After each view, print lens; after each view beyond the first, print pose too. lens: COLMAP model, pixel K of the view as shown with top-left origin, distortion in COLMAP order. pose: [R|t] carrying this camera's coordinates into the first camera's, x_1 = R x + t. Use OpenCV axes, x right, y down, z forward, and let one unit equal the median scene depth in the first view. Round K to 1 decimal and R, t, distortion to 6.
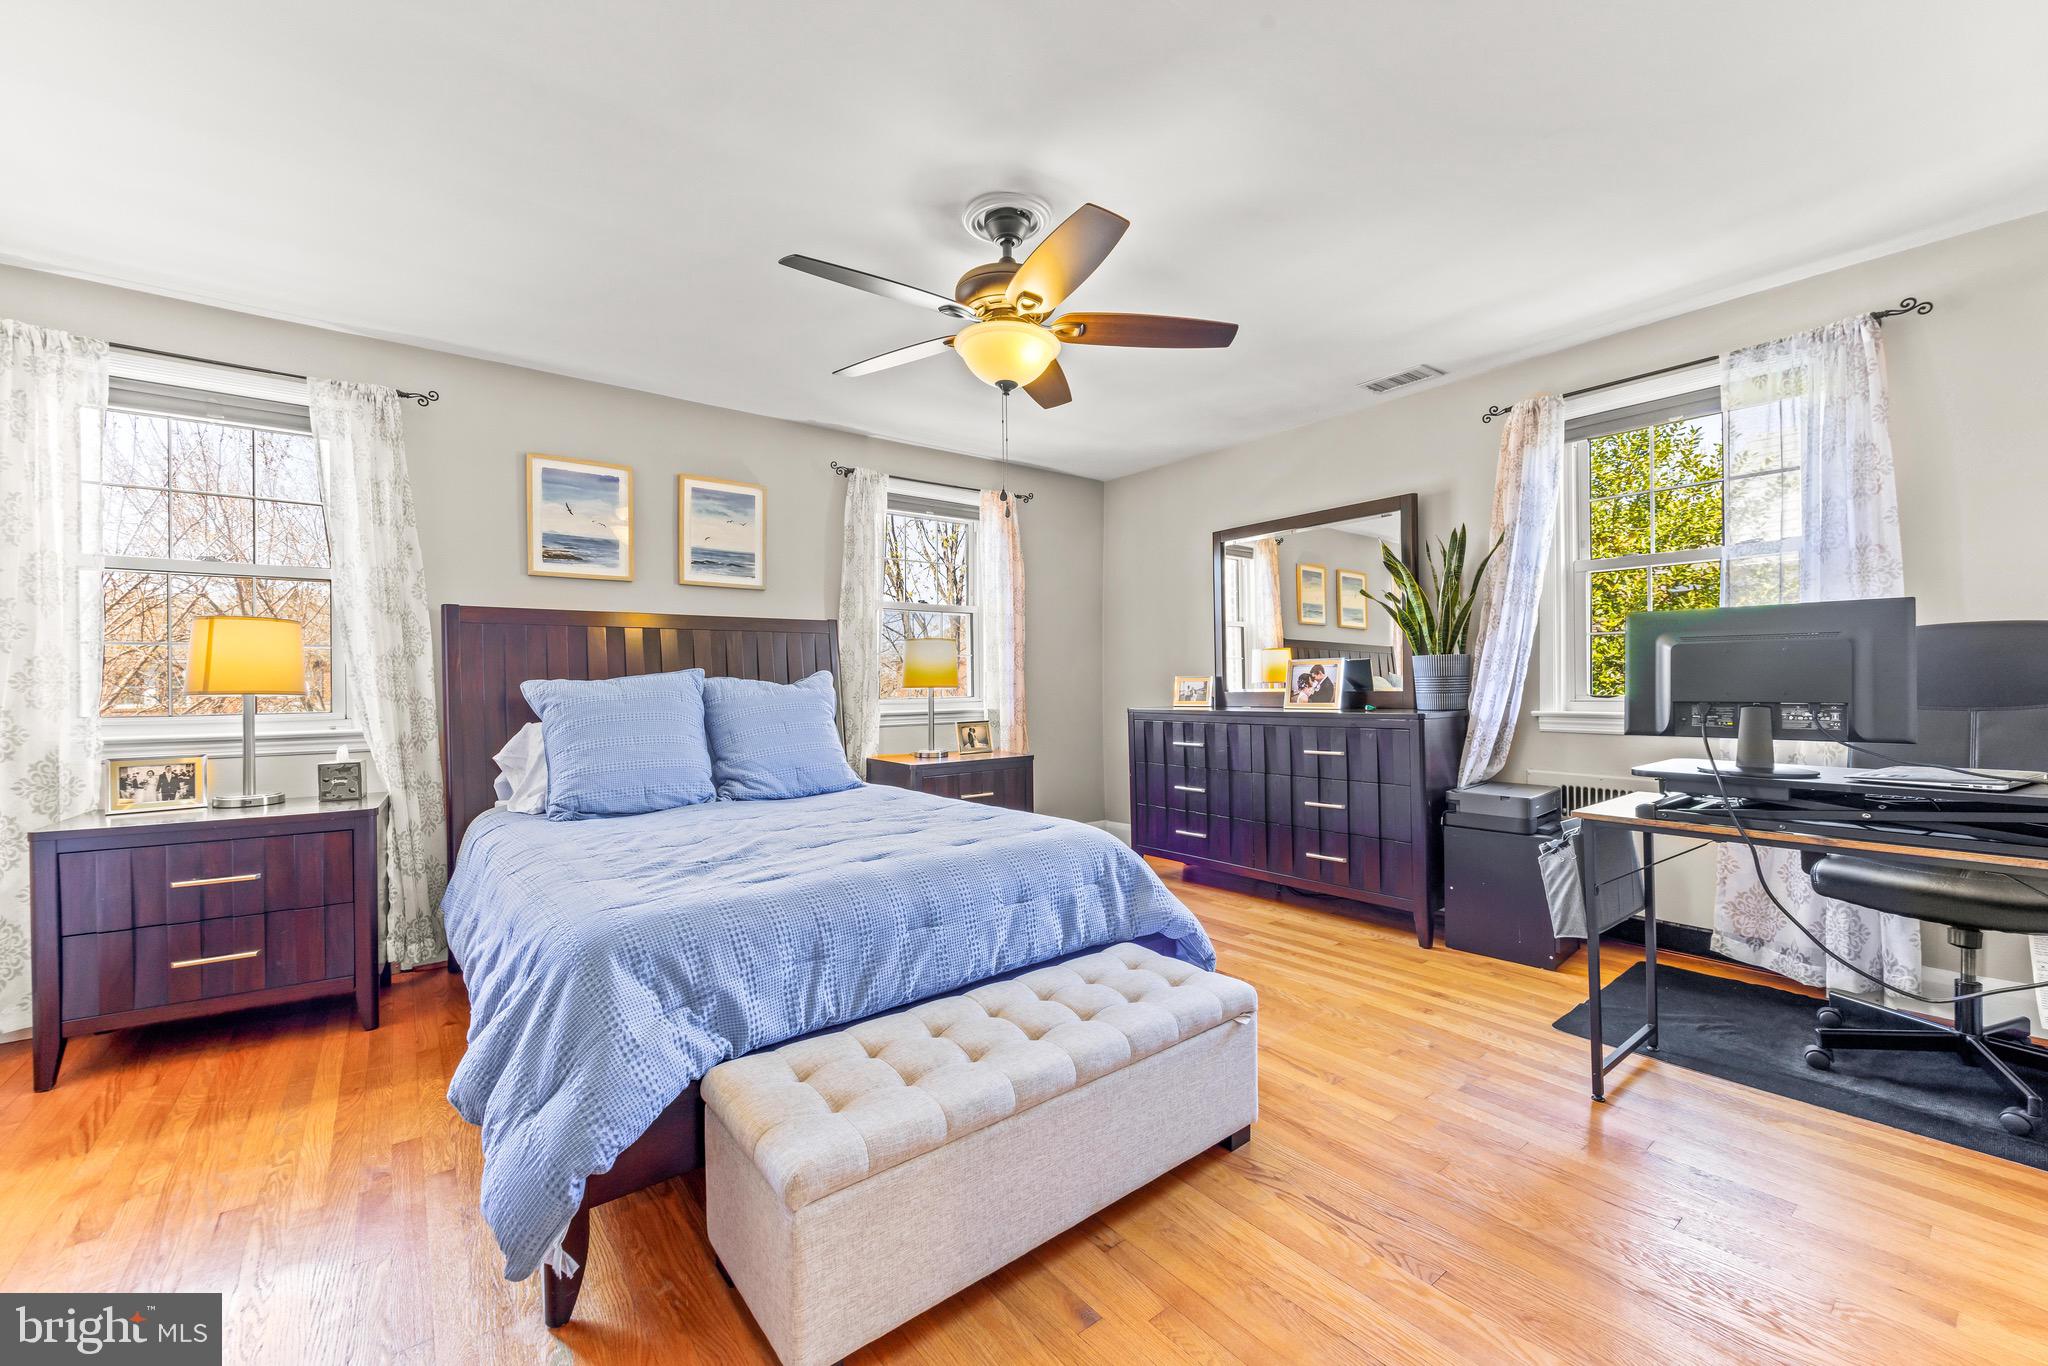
lens RADIAL K [[824.4, 0, 1020.3], [0, 824.4, 687.2], [0, 0, 1]] dist [0.000051, 0.000038]
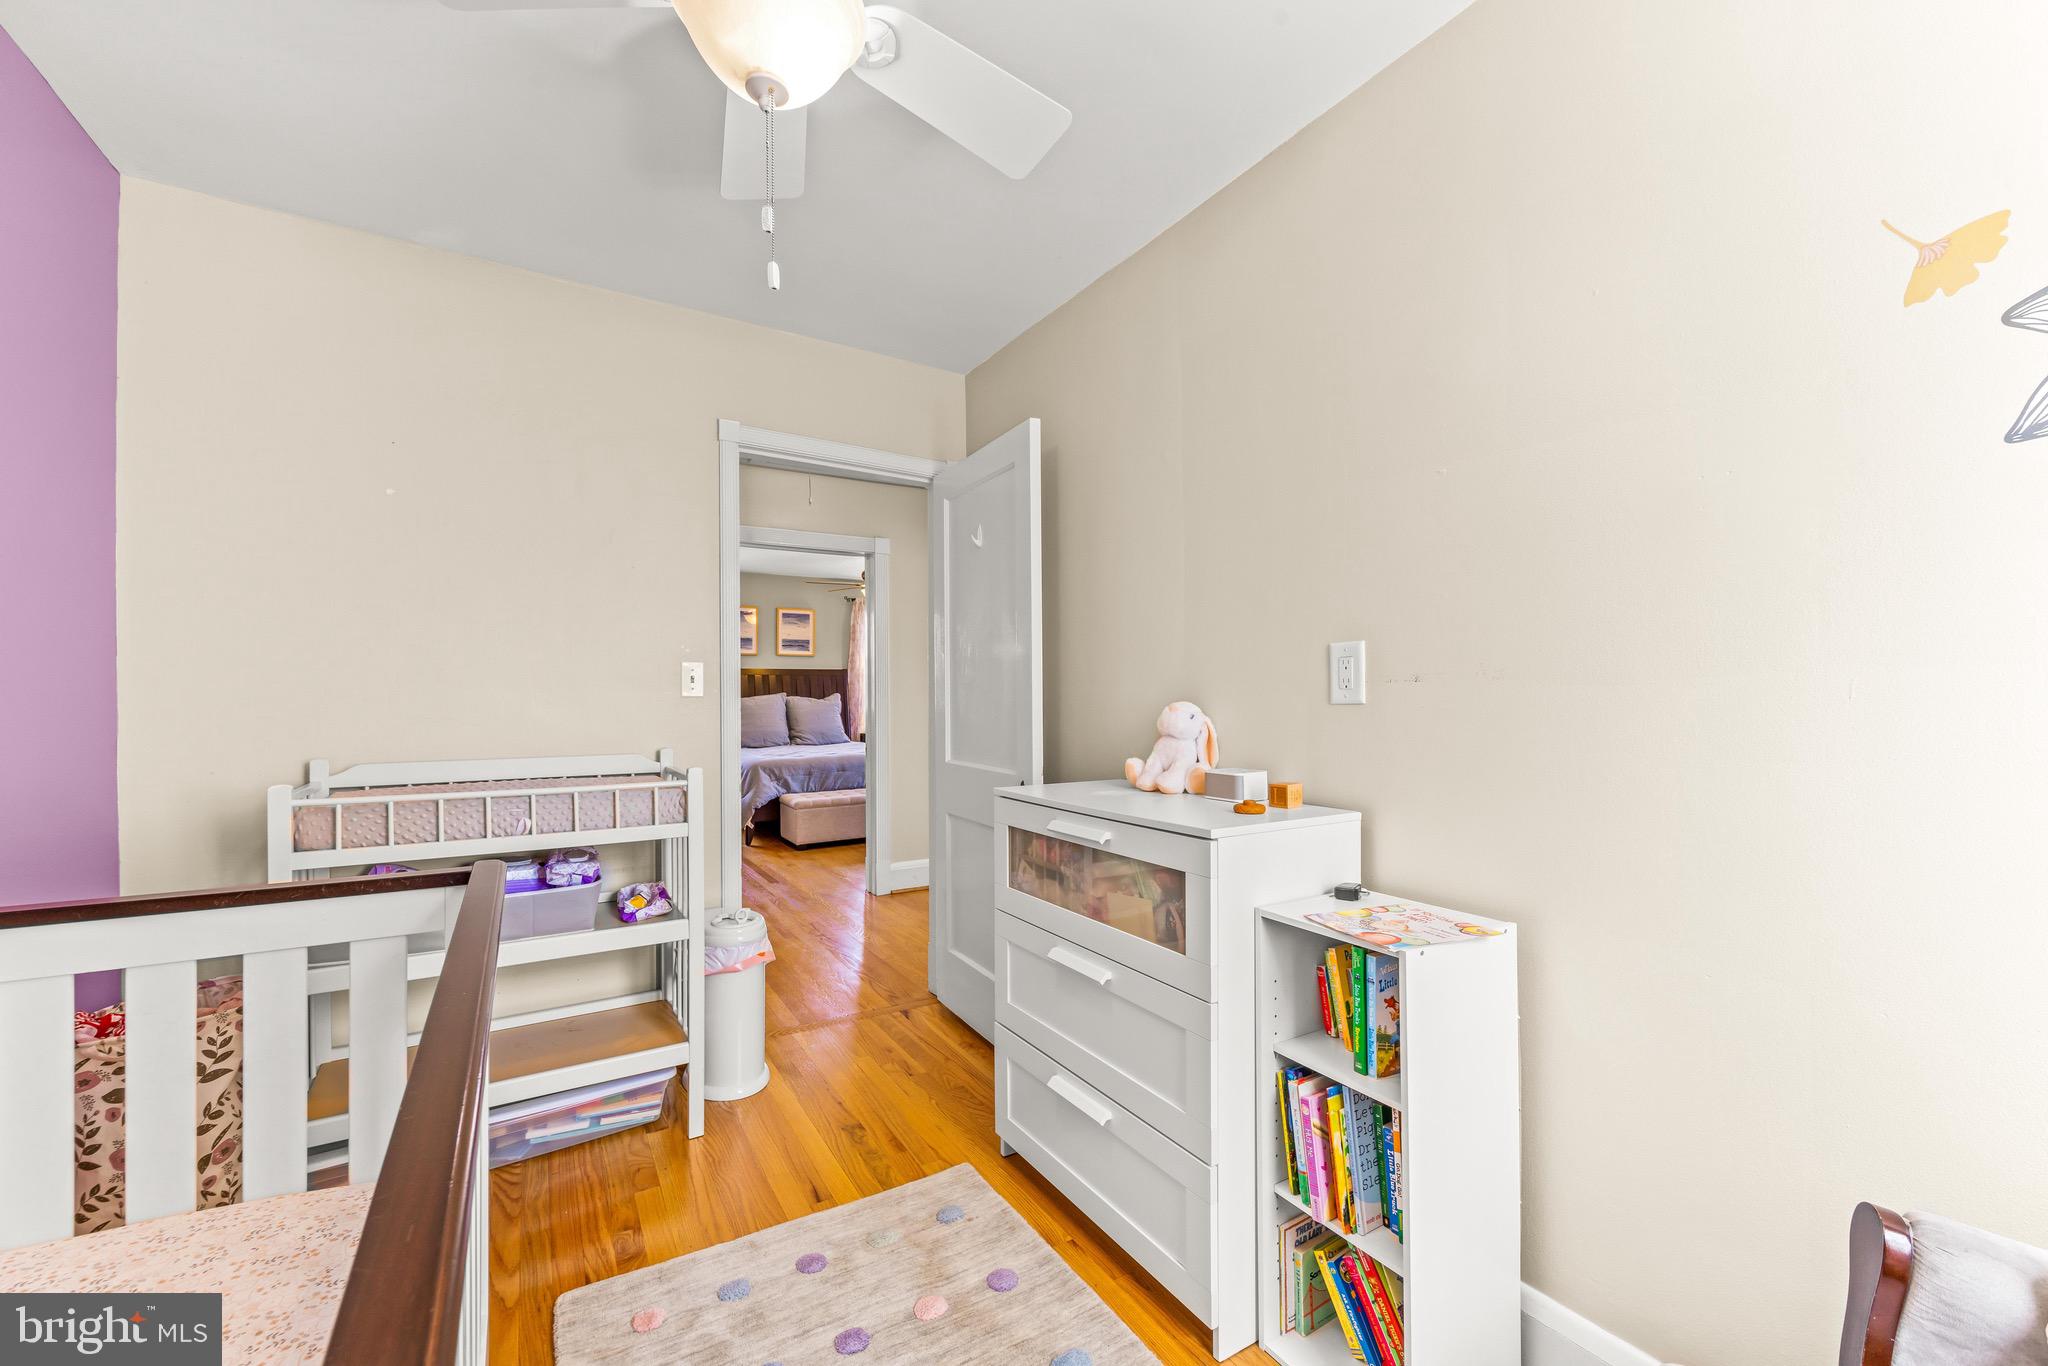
lens RADIAL K [[824.4, 0, 1029.1], [0, 824.4, 698.2], [0, 0, 1]] dist [-0.008486, -0.000007]
pose [[0.994946, 0.008826, -0.100020, 0.567710], [-0.008125, 0.999940, 0.007408, -0.030482], [0.100079, -0.006558, 0.994958, -1.336700]]
